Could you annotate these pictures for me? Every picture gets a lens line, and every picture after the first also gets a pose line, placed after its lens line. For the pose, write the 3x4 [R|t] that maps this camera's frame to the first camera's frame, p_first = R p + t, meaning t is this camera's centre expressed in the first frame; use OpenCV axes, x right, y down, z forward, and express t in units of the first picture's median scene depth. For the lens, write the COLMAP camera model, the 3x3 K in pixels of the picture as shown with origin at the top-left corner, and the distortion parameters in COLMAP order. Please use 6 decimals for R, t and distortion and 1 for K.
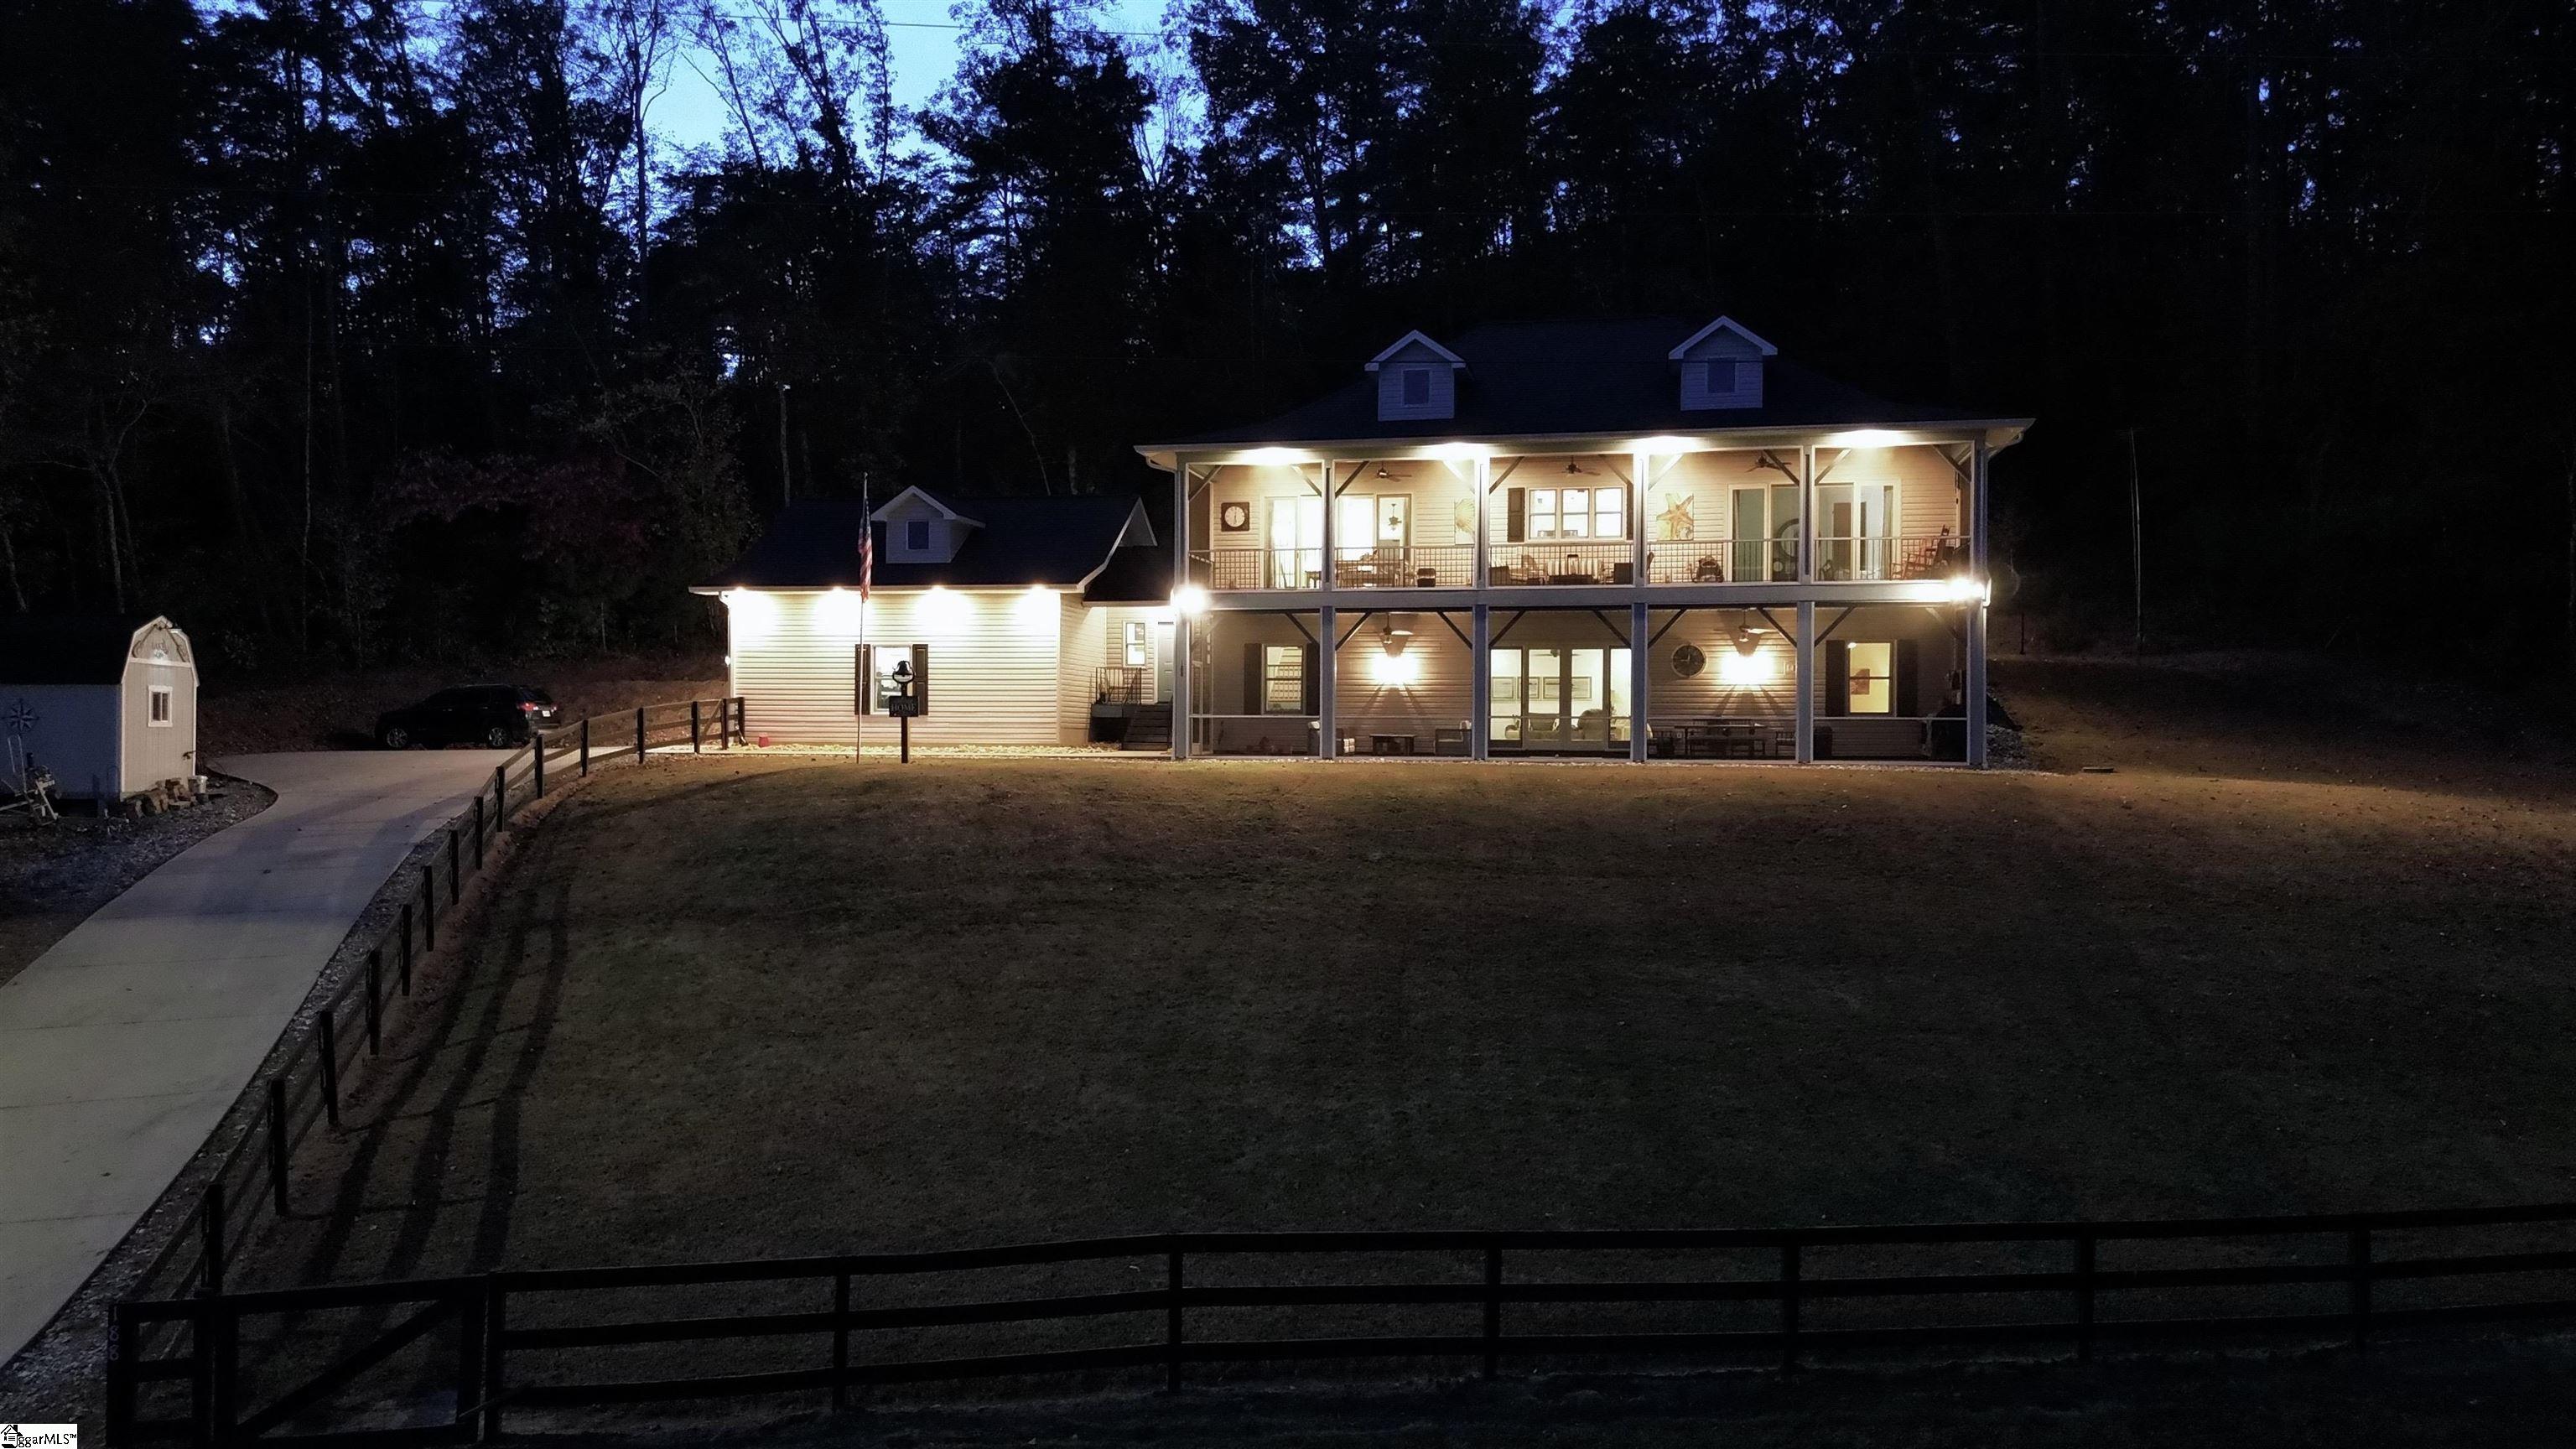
lens RADIAL K [[1782.2, 0, 1279.5], [0, 1782.2, 615.9], [0, 0, 1]] dist [0.003036, -0.000148]
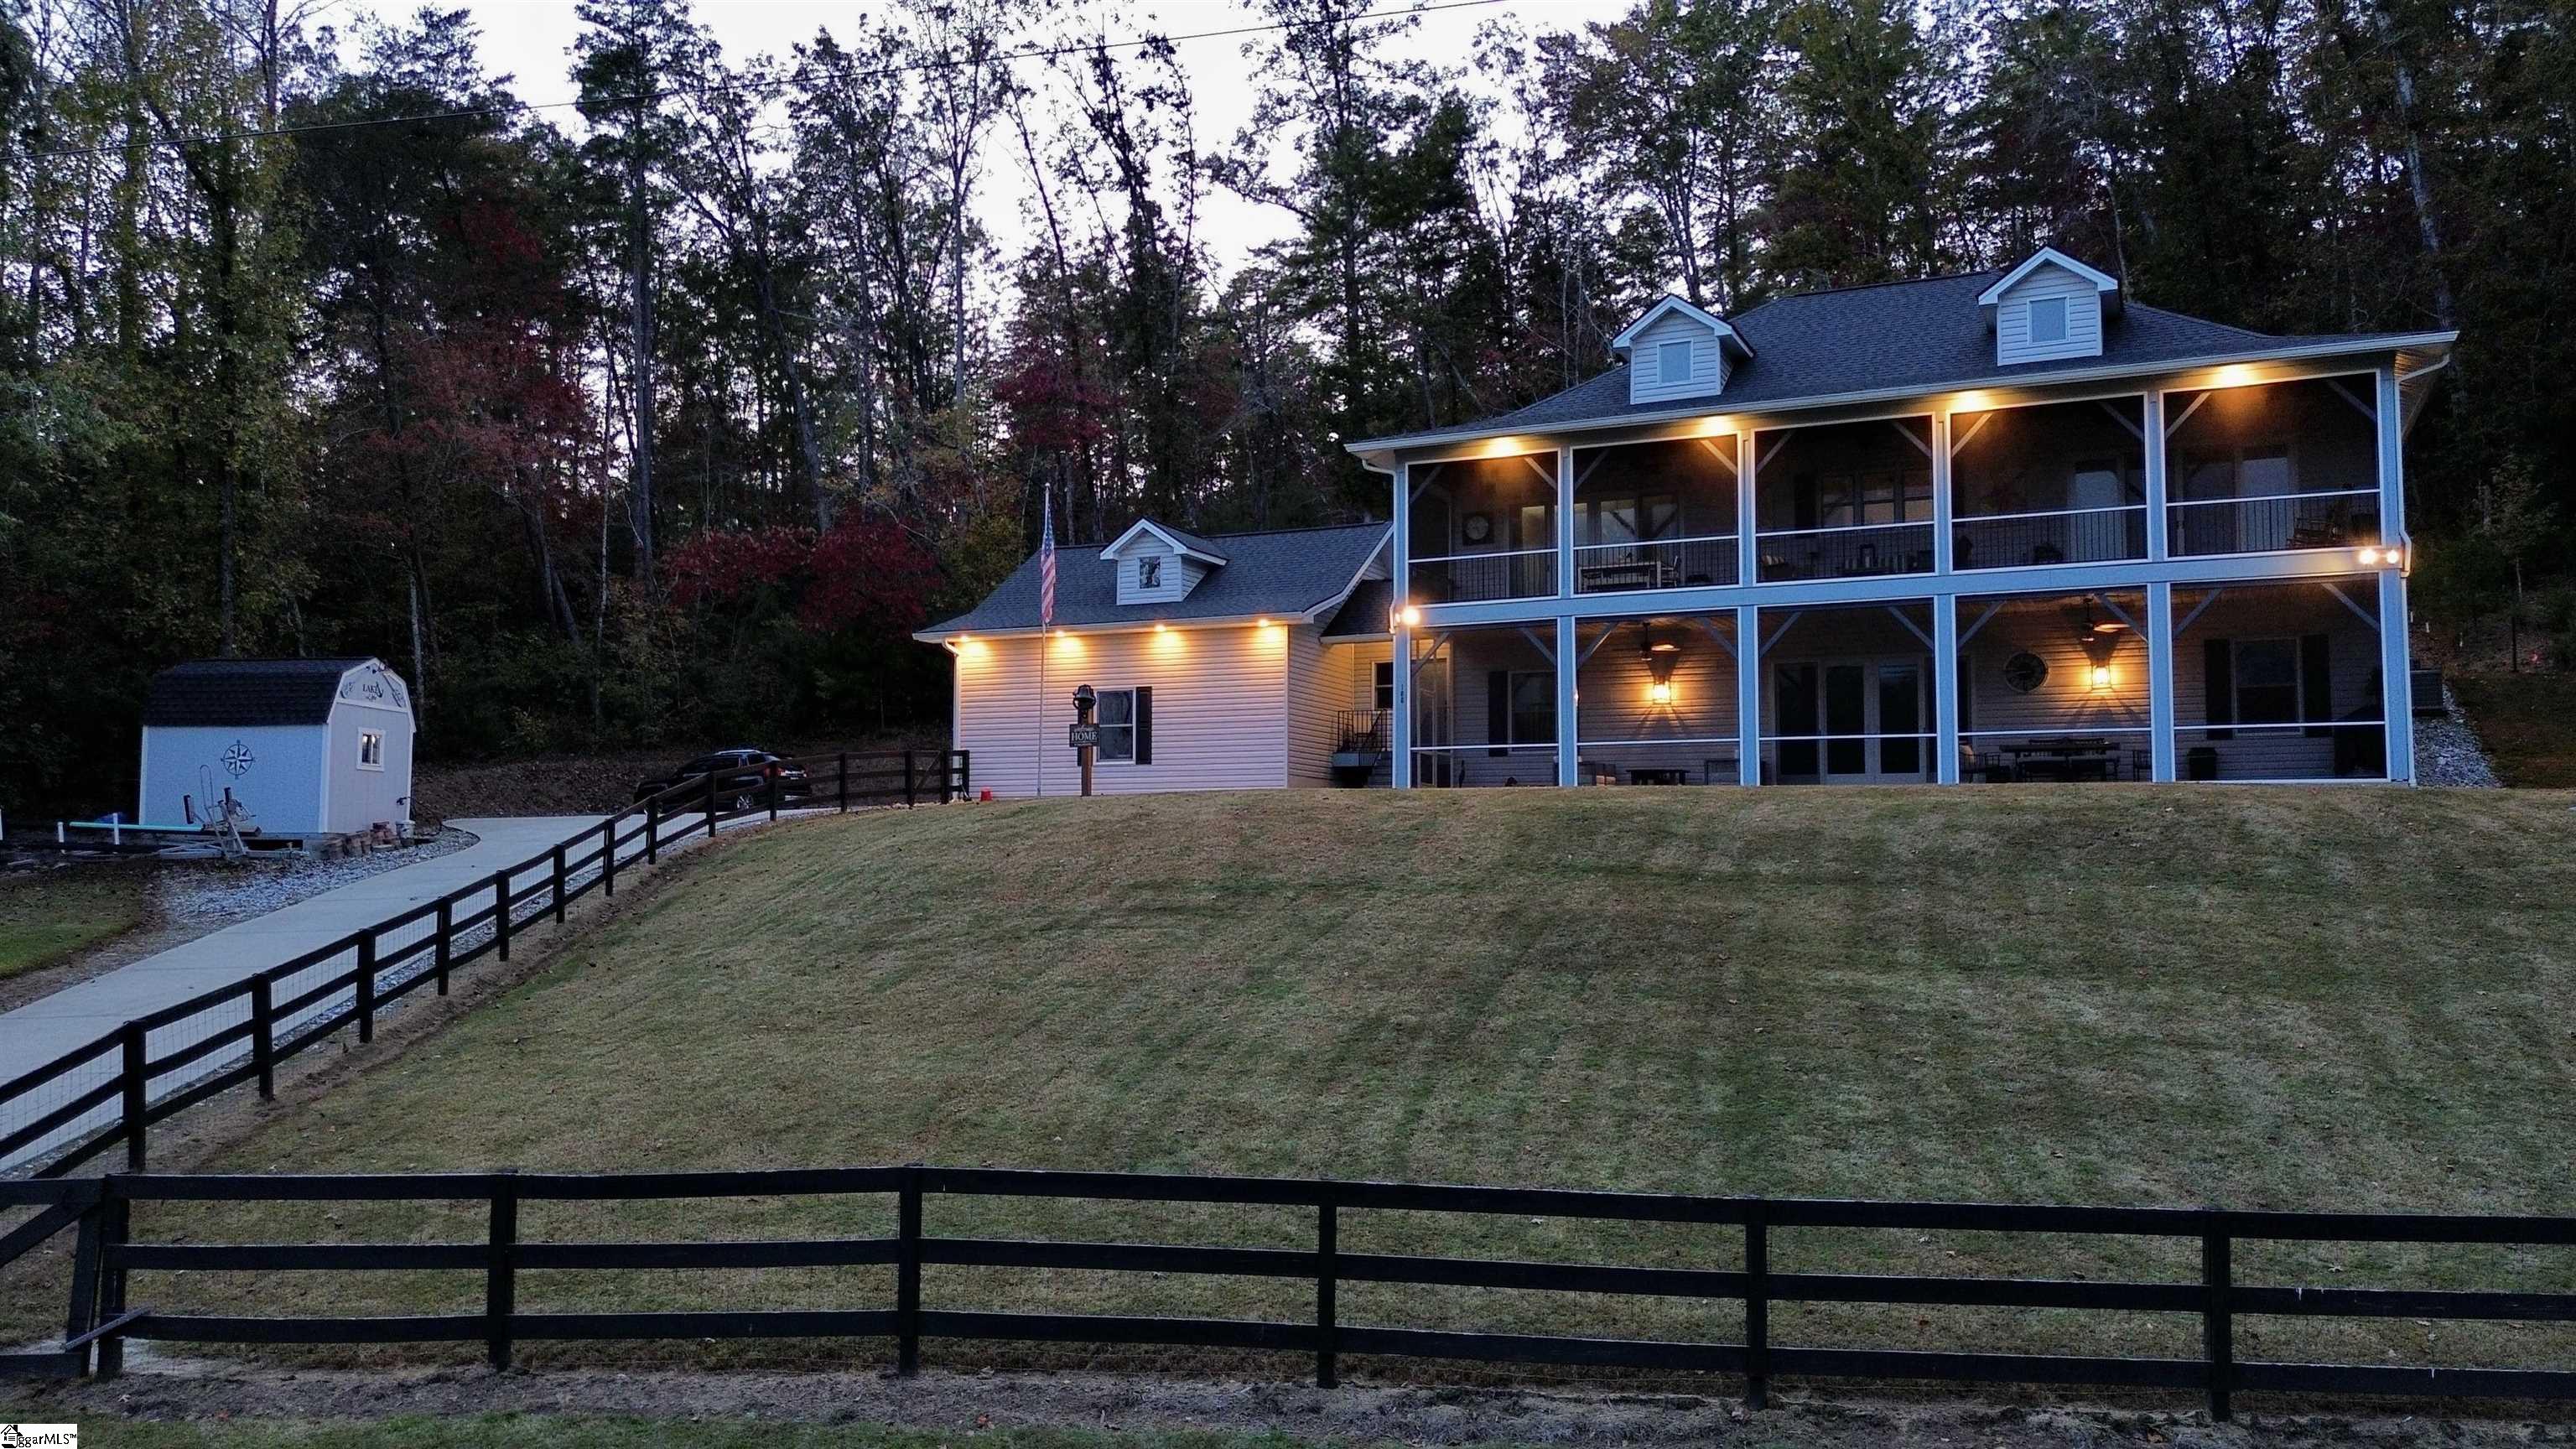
lens RADIAL K [[1898.4, 0, 1297.9], [0, 1898.4, 655.4], [0, 0, 1]] dist [0.024001, -0.001078]
pose [[0.973566, -0.029383, -0.226509, 0.102618], [0.017188, 0.998304, -0.055622, 0.059327], [0.227759, 0.050258, 0.972420, 0.075684]]
